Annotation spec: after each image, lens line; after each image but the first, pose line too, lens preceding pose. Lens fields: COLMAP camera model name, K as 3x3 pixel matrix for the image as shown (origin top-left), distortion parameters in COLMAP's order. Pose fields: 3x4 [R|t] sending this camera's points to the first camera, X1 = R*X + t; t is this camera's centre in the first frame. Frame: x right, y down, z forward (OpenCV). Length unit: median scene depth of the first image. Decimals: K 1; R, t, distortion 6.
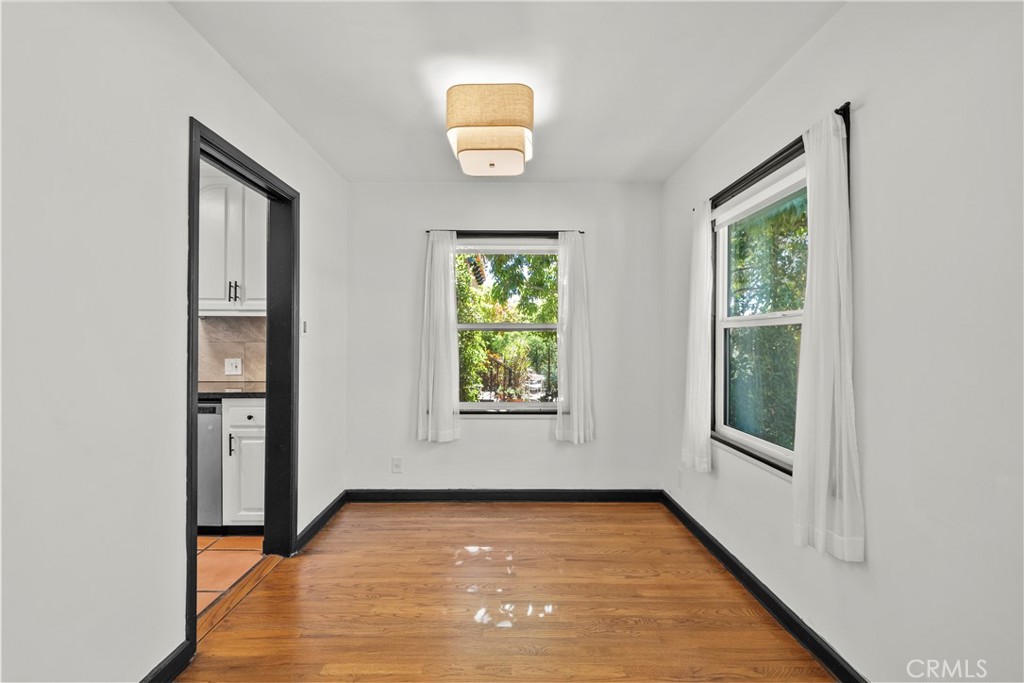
lens RADIAL K [[434.2, 0, 508.6], [0, 434.2, 339.9], [0, 0, 1]] dist [-0.001670, -0.000363]
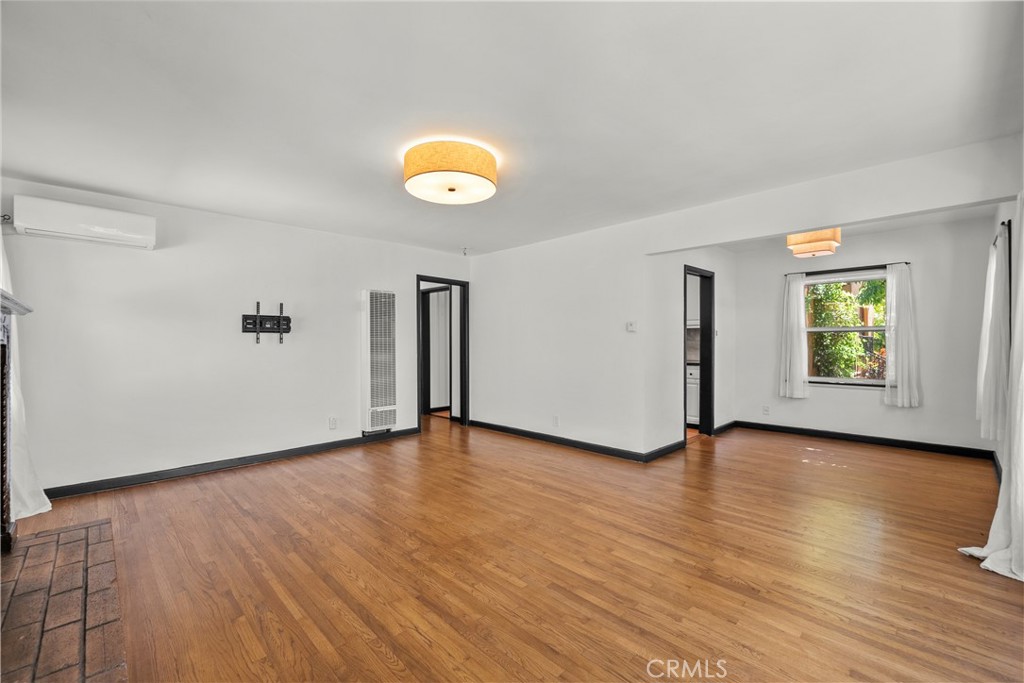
lens RADIAL K [[434.2, 0, 508.6], [0, 434.2, 339.9], [0, 0, 1]] dist [-0.001670, -0.000363]
pose [[0.689079, -0.008809, -0.724633, 0.301749], [0.011850, 0.999929, -0.000887, -0.006640], [0.724589, -0.007976, 0.689135, -0.977448]]
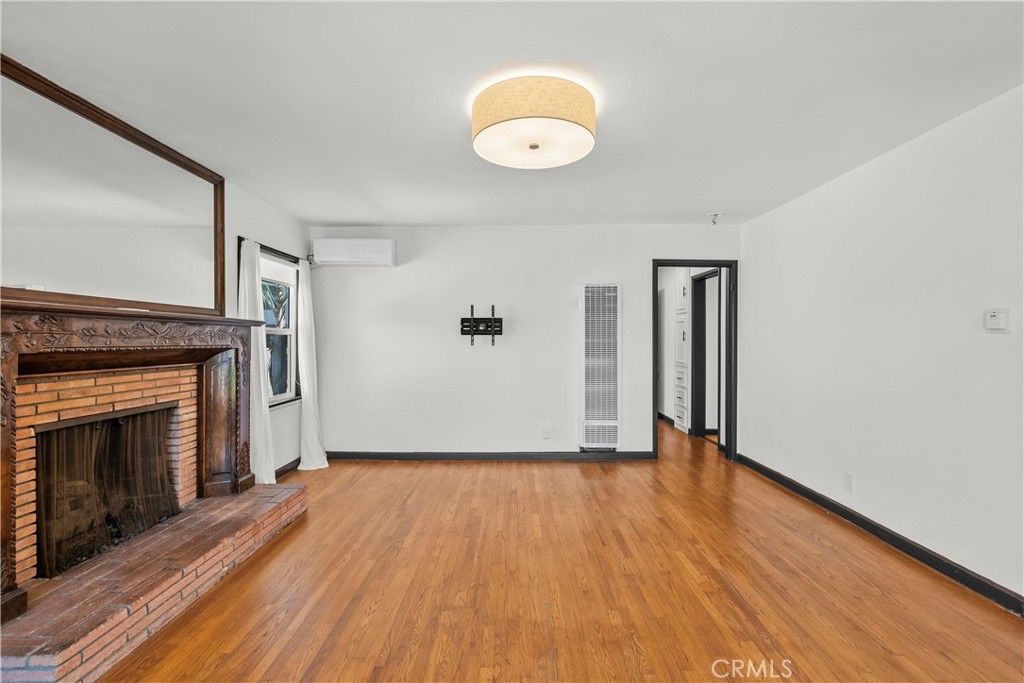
lens RADIAL K [[471.7, 0, 506.5], [0, 471.7, 340.5], [0, 0, 1]] dist [0.000876, 0.000469]
pose [[-0.029450, 0.000576, -0.999566, 0.302843], [0.008827, 0.999961, 0.000317, -0.020275], [0.999527, -0.008814, -0.029453, -0.475898]]
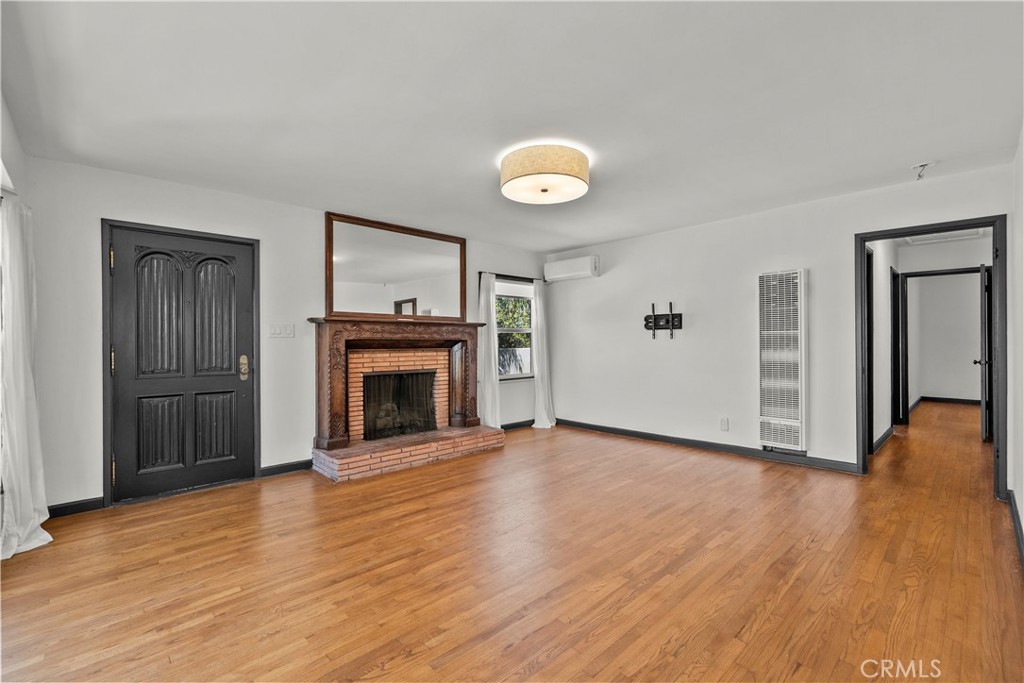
lens RADIAL K [[444.8, 0, 505.9], [0, 444.8, 340.7], [0, 0, 1]] dist [-0.000897, 0.000110]
pose [[-0.738942, -0.000108, -0.673769, 0.277901], [0.010310, 0.999881, -0.011468, 0.013038], [0.673690, -0.015421, -0.738853, 0.178522]]
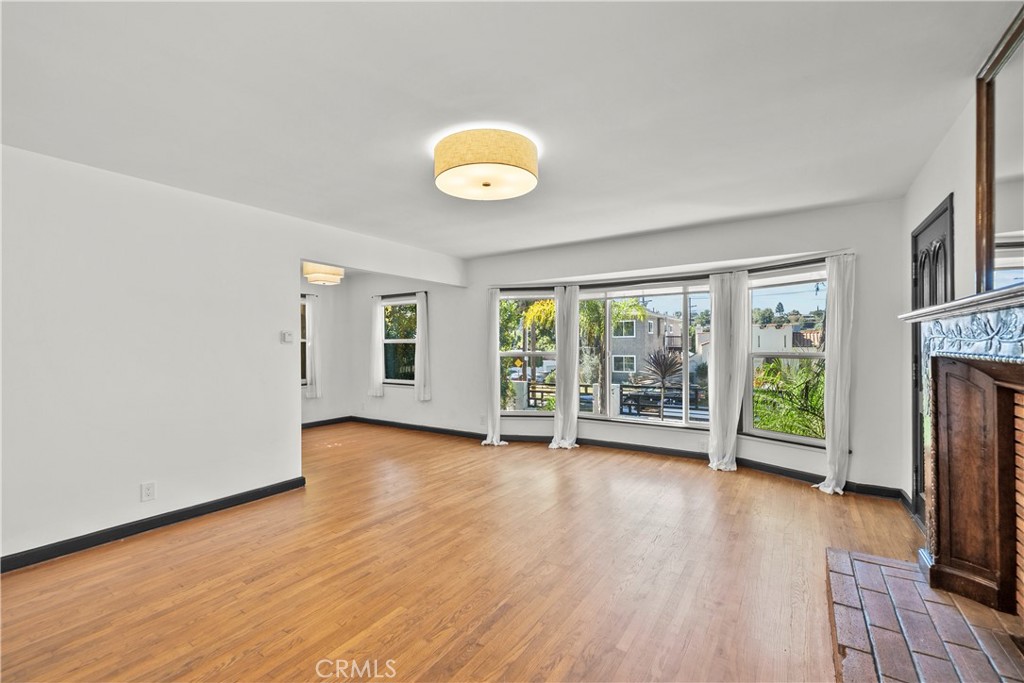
lens RADIAL K [[436.3, 0, 512.0], [0, 436.3, 341.5], [0, 0, 1]] dist [-0.002314, 0.000214]
pose [[0.555370, -0.000052, 0.831603, -1.040366], [0.000852, 1.000000, -0.000507, -0.029397], [-0.831603, 0.000990, 0.555370, -0.927774]]
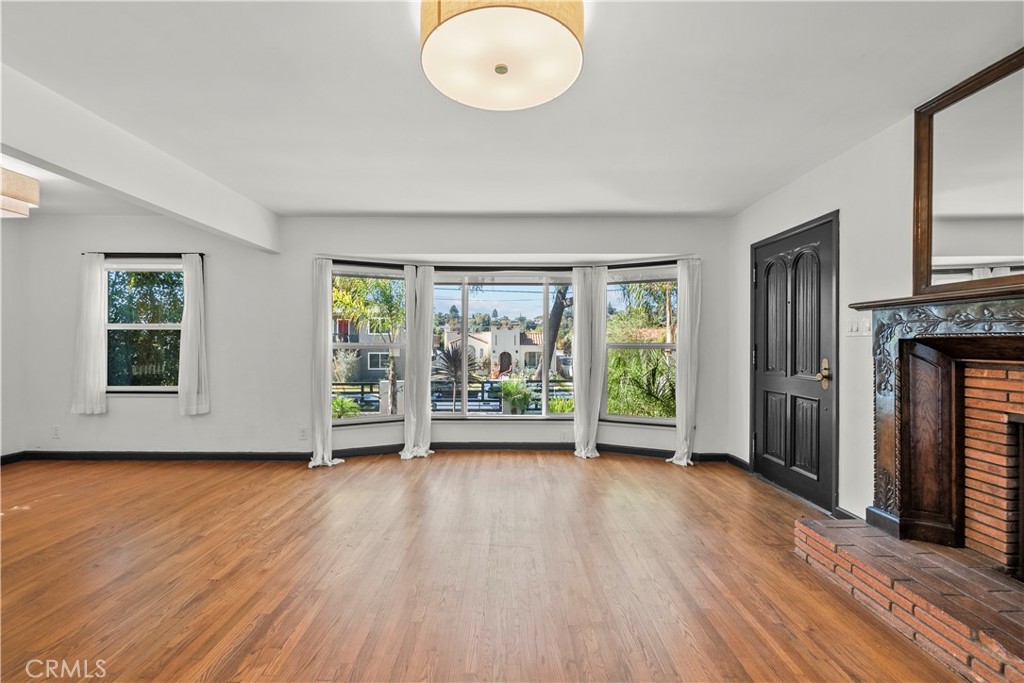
lens RADIAL K [[419.3, 0, 506.9], [0, 419.3, 342.3], [0, 0, 1]] dist [-0.001736, -0.000070]
pose [[0.009338, -0.002056, 0.999954, -0.894640], [-0.010843, 0.999939, 0.002157, 0.001076], [-0.999898, -0.010863, 0.009315, -0.467003]]
